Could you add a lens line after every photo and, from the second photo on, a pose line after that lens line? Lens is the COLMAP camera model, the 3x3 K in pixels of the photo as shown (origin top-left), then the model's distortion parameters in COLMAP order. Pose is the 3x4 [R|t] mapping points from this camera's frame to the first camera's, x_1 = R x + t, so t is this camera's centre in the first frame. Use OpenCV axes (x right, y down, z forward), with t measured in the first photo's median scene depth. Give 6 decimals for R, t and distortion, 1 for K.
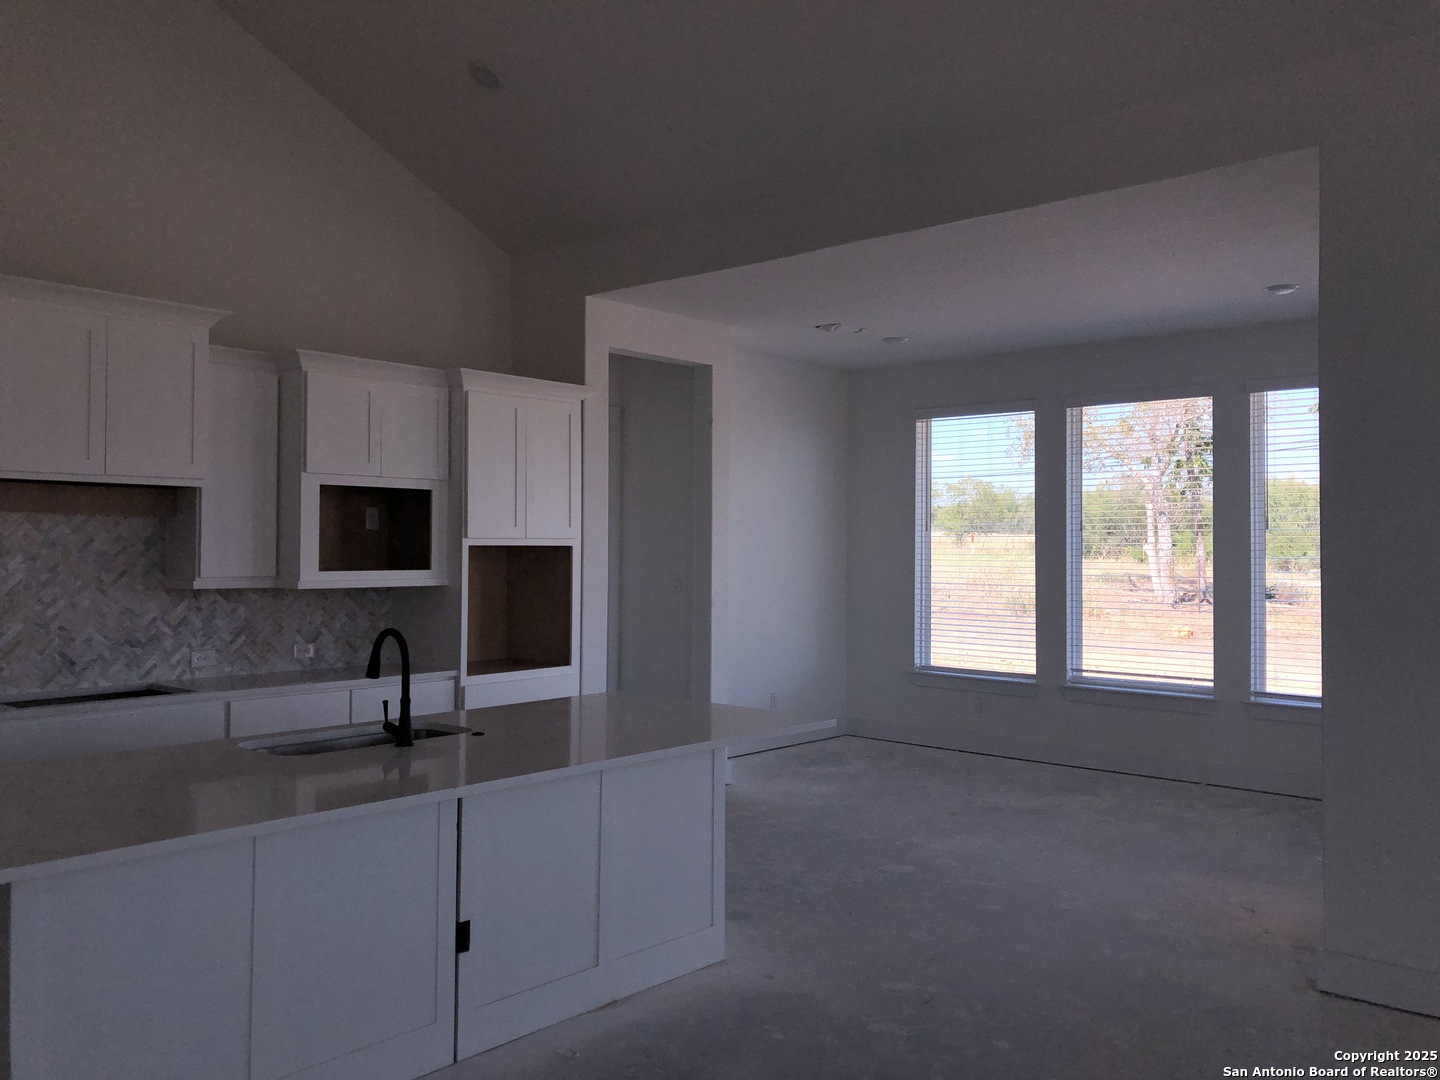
lens RADIAL K [[1192.4, 0, 725.1], [0, 1192.4, 535.1], [0, 0, 1]] dist [0.043624, -0.035484]
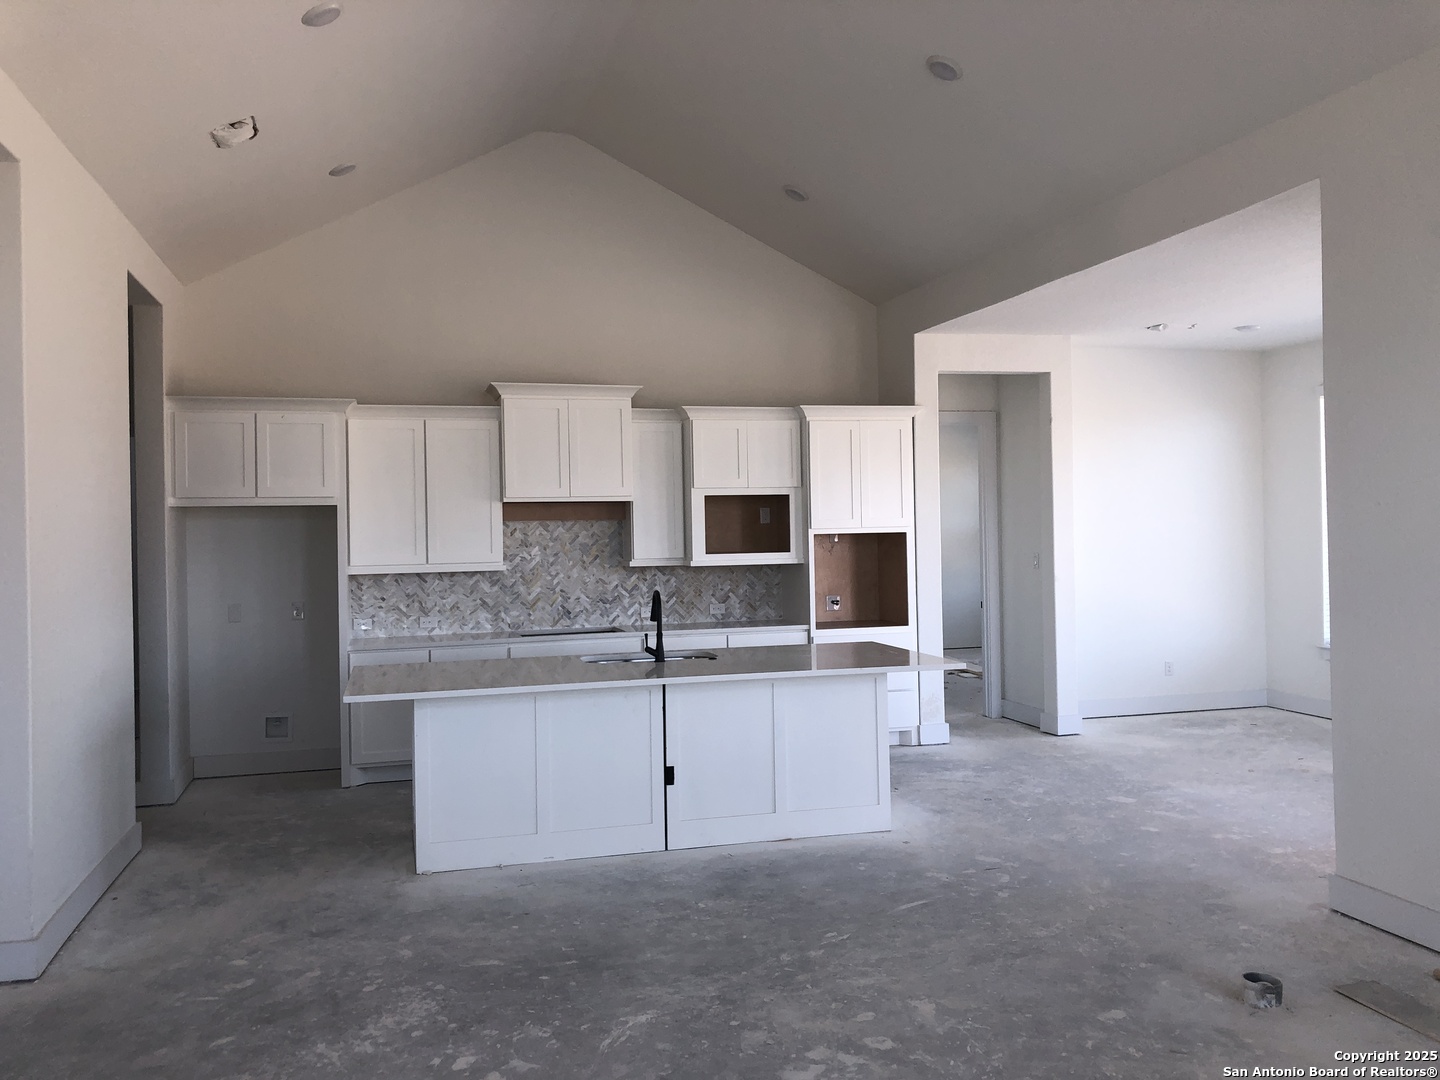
lens RADIAL K [[1192.4, 0, 710.2], [0, 1192.4, 539.5], [0, 0, 1]] dist [0.043624, -0.035484]
pose [[0.830797, -0.016007, -0.556345, 0.478810], [0.029761, 0.999434, 0.015687, -0.010570], [0.555779, -0.029590, 0.830804, -0.211990]]
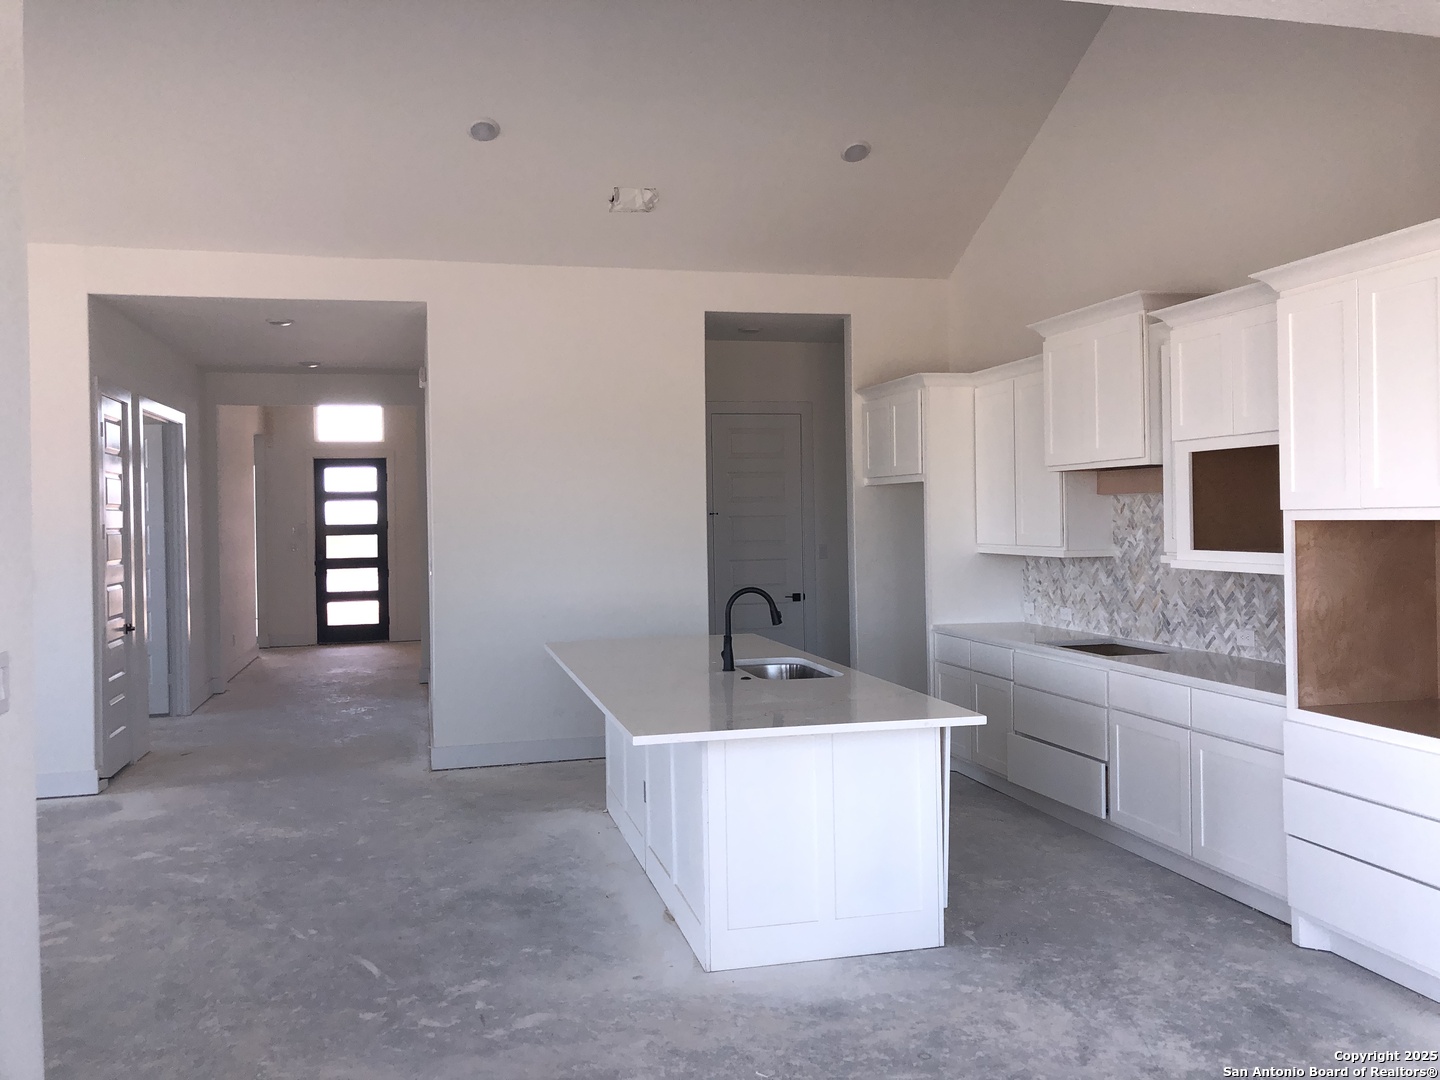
lens RADIAL K [[1192.4, 0, 722.2], [0, 1192.4, 531.6], [0, 0, 1]] dist [0.043624, -0.035484]
pose [[-0.567442, 0.011622, -0.823331, 0.593661], [0.016781, 0.999856, 0.002548, 0.008959], [0.823242, -0.012371, -0.567555, 1.215802]]
